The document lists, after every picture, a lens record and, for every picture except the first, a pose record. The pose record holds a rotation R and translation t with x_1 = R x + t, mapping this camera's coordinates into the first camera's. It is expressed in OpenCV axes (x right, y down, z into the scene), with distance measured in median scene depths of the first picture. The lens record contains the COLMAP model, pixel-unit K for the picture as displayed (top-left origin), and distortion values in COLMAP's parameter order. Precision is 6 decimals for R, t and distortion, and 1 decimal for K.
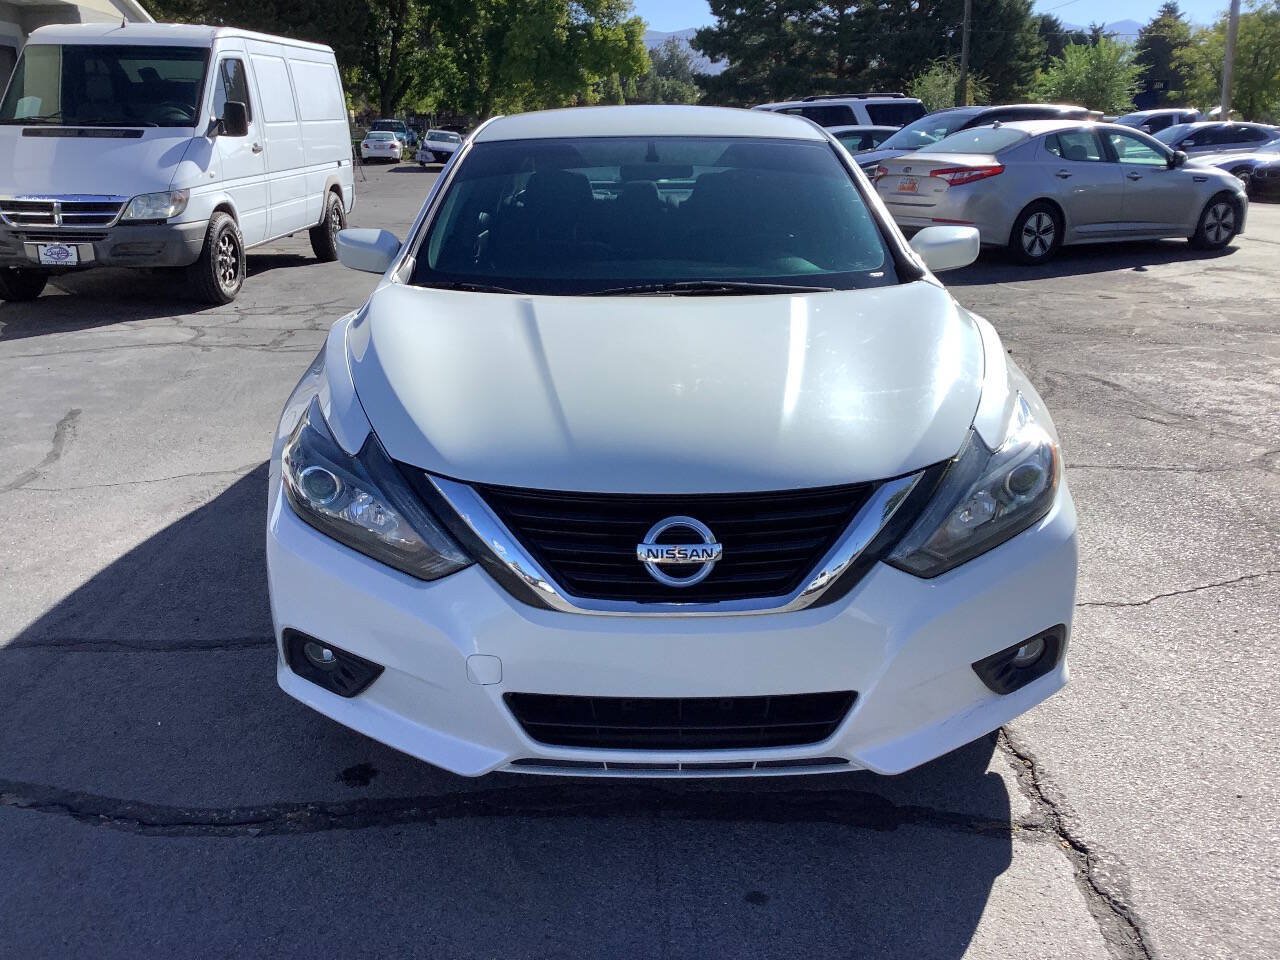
lens RADIAL K [[1153.7, 0, 635.3], [0, 1153.7, 493.4], [0, 0, 1]] dist [0.089102, -0.167775]
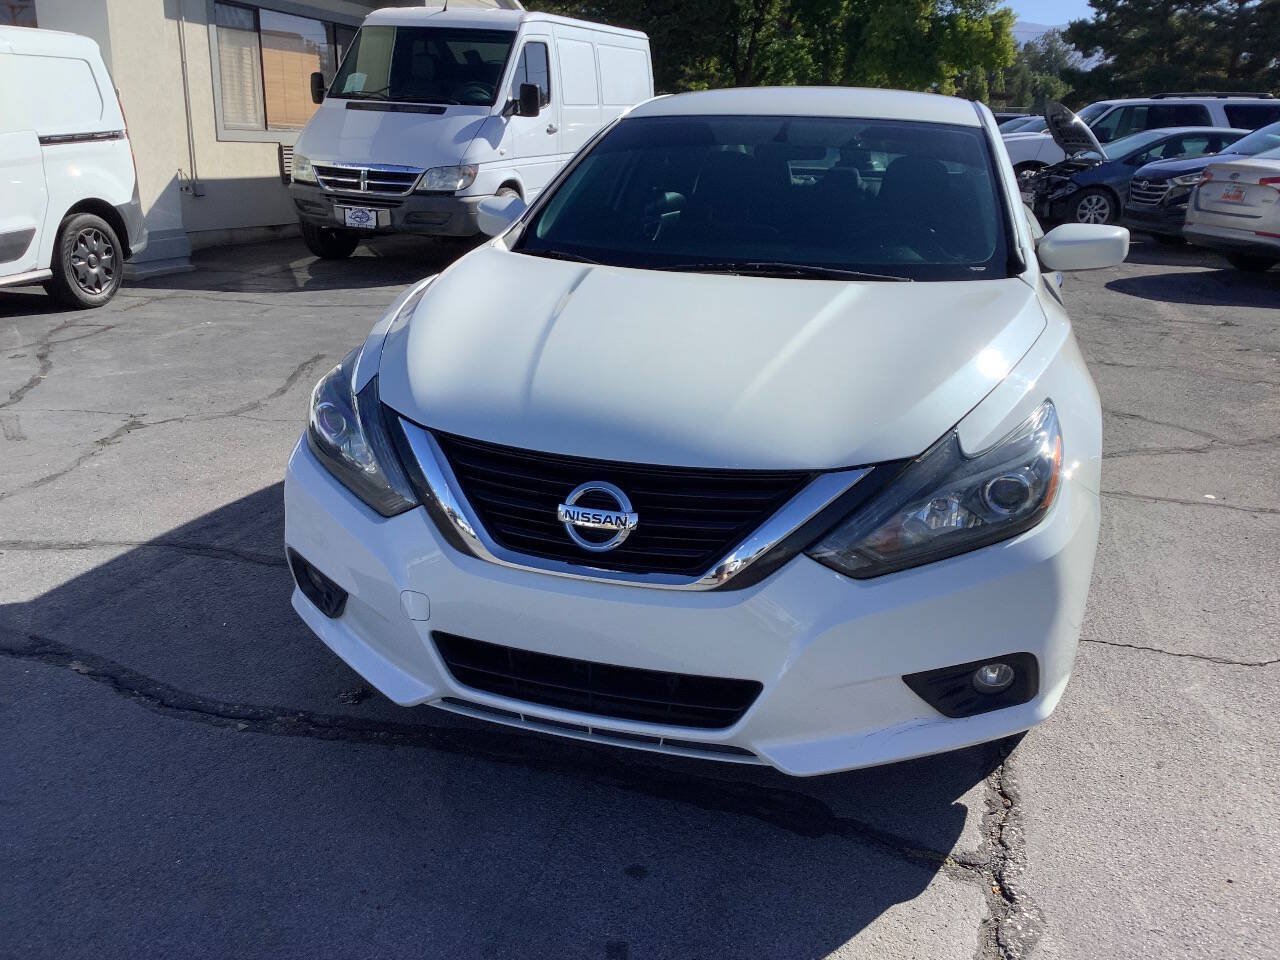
lens RADIAL K [[1151.6, 0, 631.8], [0, 1151.6, 487.7], [0, 0, 1]] dist [0.120845, -0.245071]
pose [[0.956164, 0.115626, -0.269038, 0.079864], [-0.115246, 0.993187, 0.017262, 0.001049], [0.269201, 0.014500, 0.962975, 0.008701]]
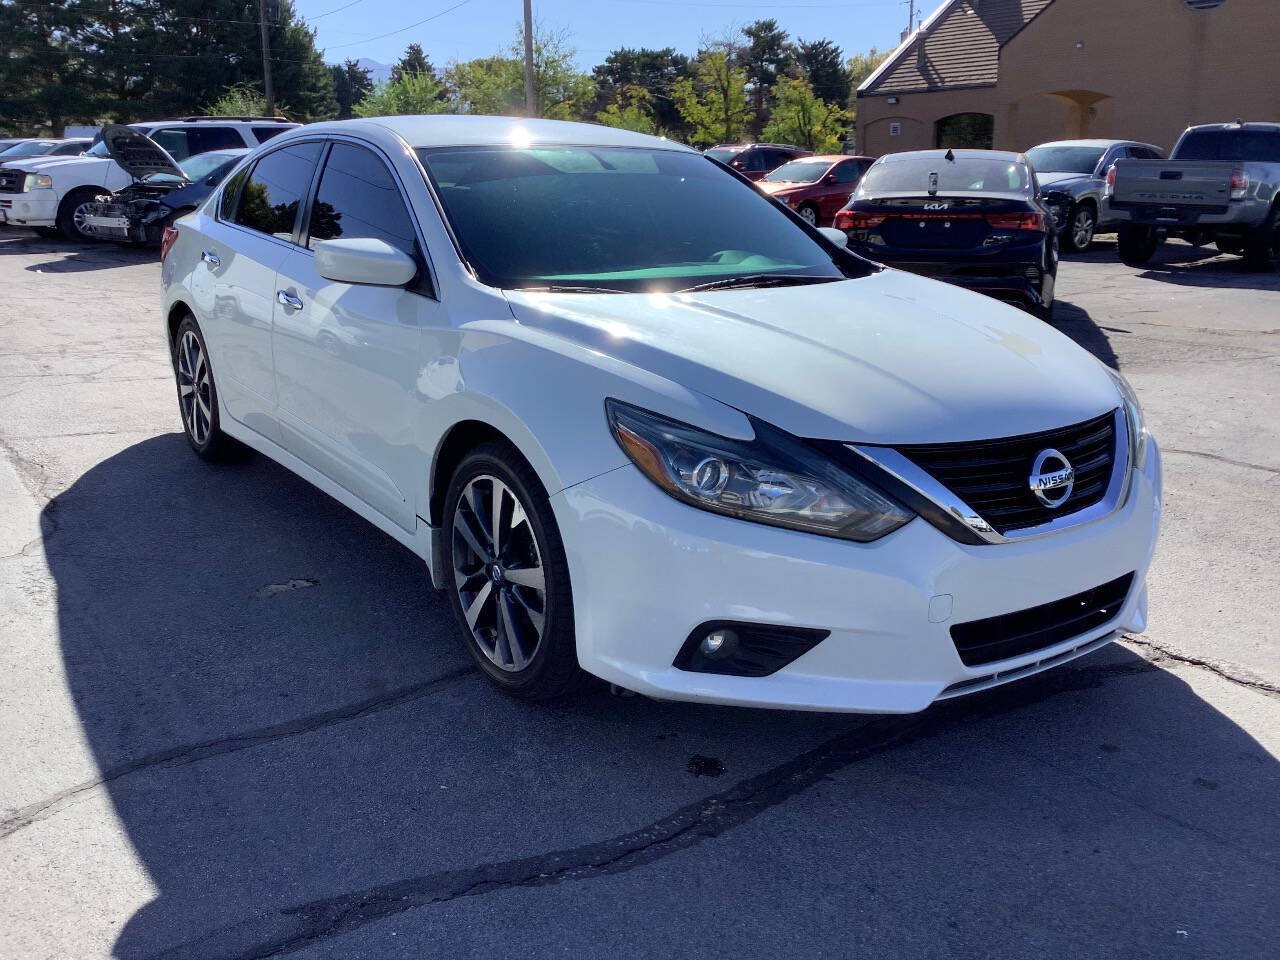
lens RADIAL K [[1151.4, 0, 627.5], [0, 1151.4, 480.5], [0, 0, 1]] dist [0.101209, -0.178110]
pose [[0.825066, -0.134174, 0.548875, -0.237451], [0.152222, 0.988264, 0.012766, -0.007255], [-0.544146, 0.073018, 0.835807, 0.053057]]
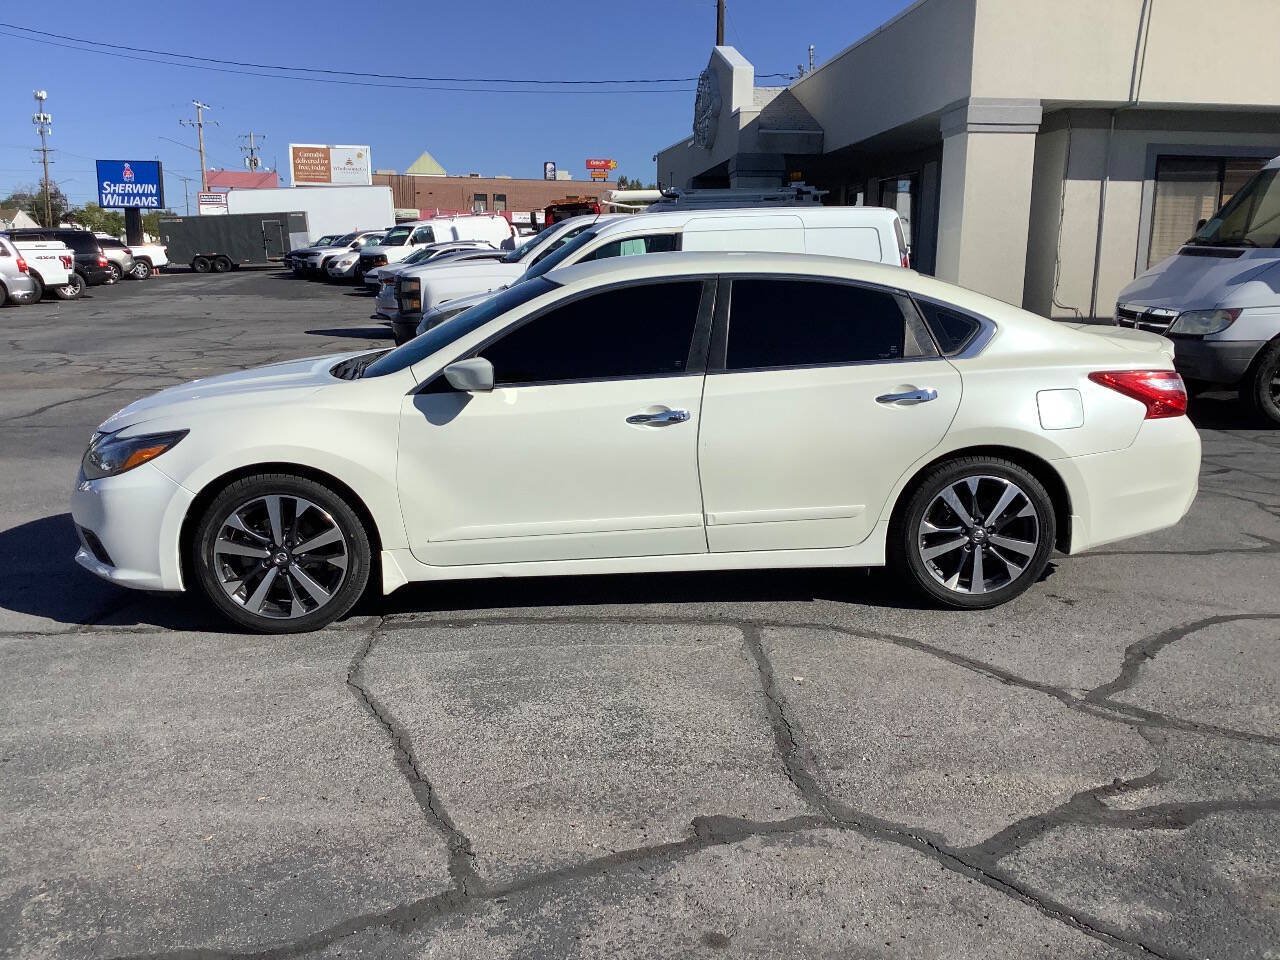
lens RADIAL K [[1151.6, 0, 631.8], [0, 1151.6, 487.7], [0, 0, 1]] dist [0.120845, -0.245071]
pose [[0.068556, 0.211495, -0.974972, 0.612236], [-0.290361, 0.939194, 0.183317, -0.151998], [0.954458, 0.270526, 0.125797, 0.424802]]
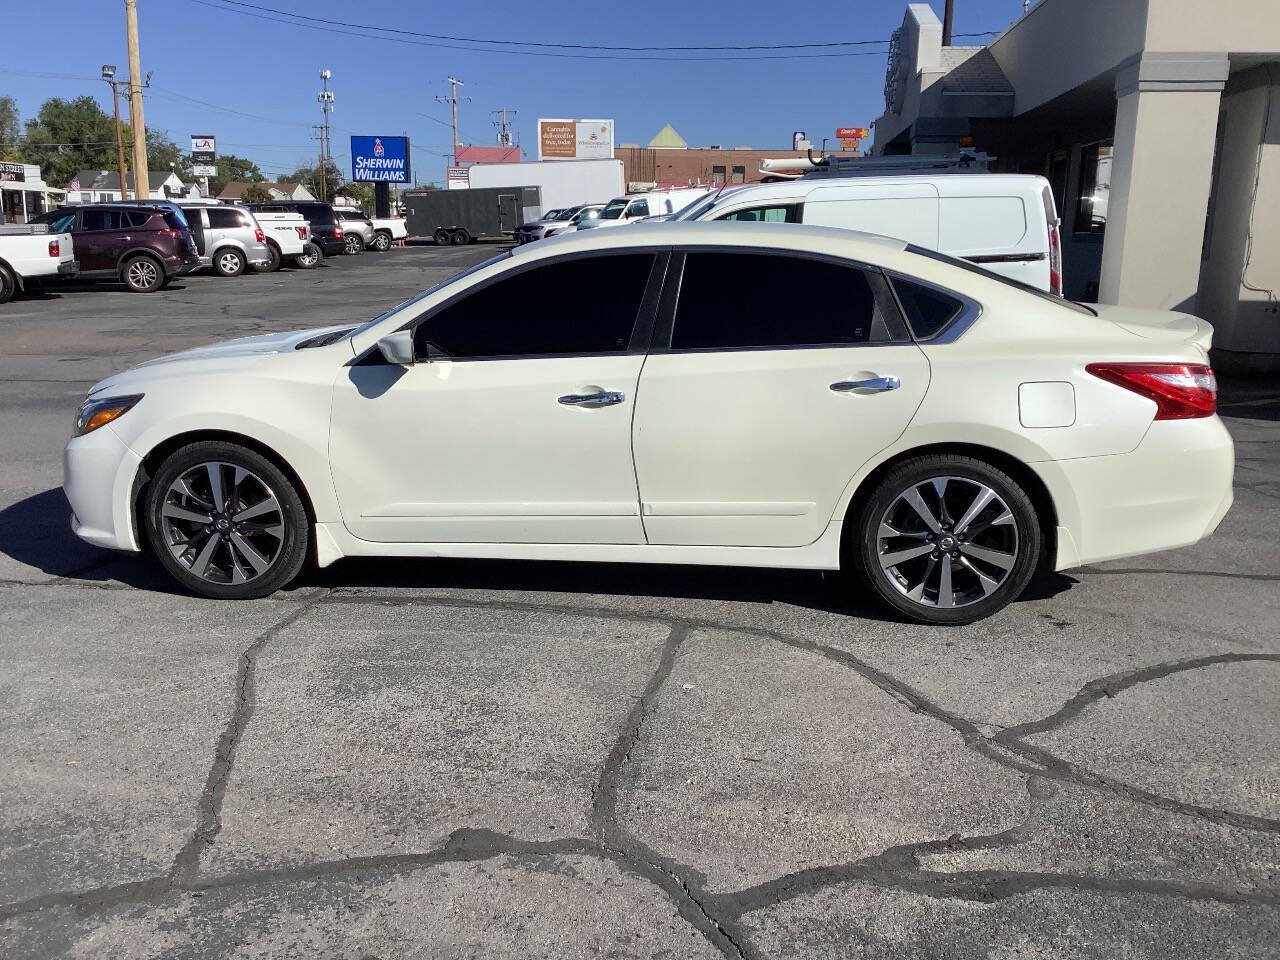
lens RADIAL K [[1155.7, 0, 630.2], [0, 1155.7, 484.8], [0, 0, 1]] dist [0.105095, -0.183538]
pose [[-0.143001, 0.228849, -0.962901, 0.581143], [-0.288579, 0.920984, 0.261743, -0.189648], [0.946717, 0.315303, -0.065661, 0.551363]]
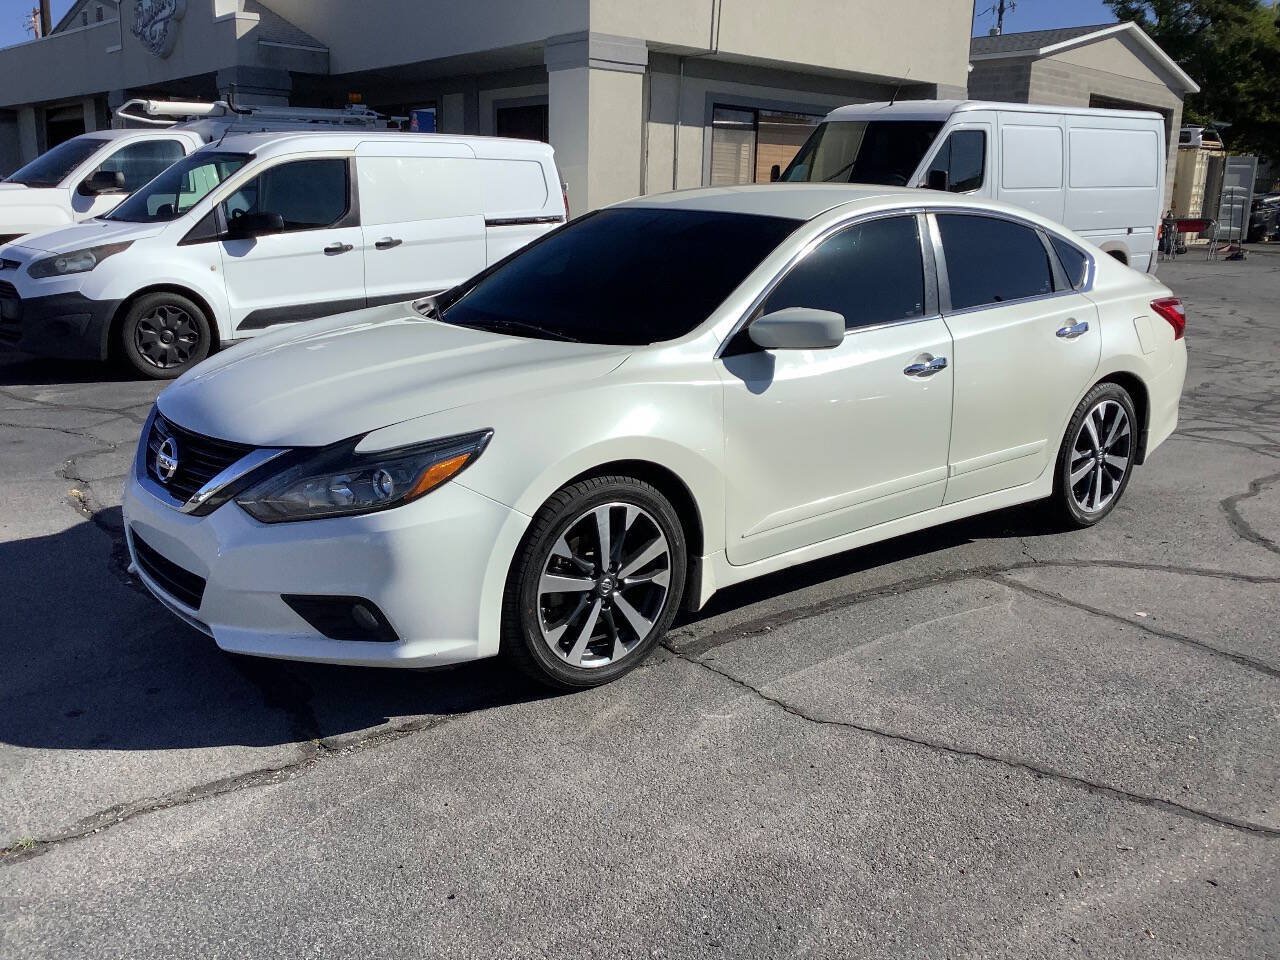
lens RADIAL K [[1153.7, 0, 635.3], [0, 1153.7, 493.4], [0, 0, 1]] dist [0.089102, -0.167775]
pose [[0.632791, 0.217355, -0.743191, 0.393000], [-0.252257, 0.965301, 0.067528, -0.042300], [0.732080, 0.144744, 0.665663, 0.097420]]
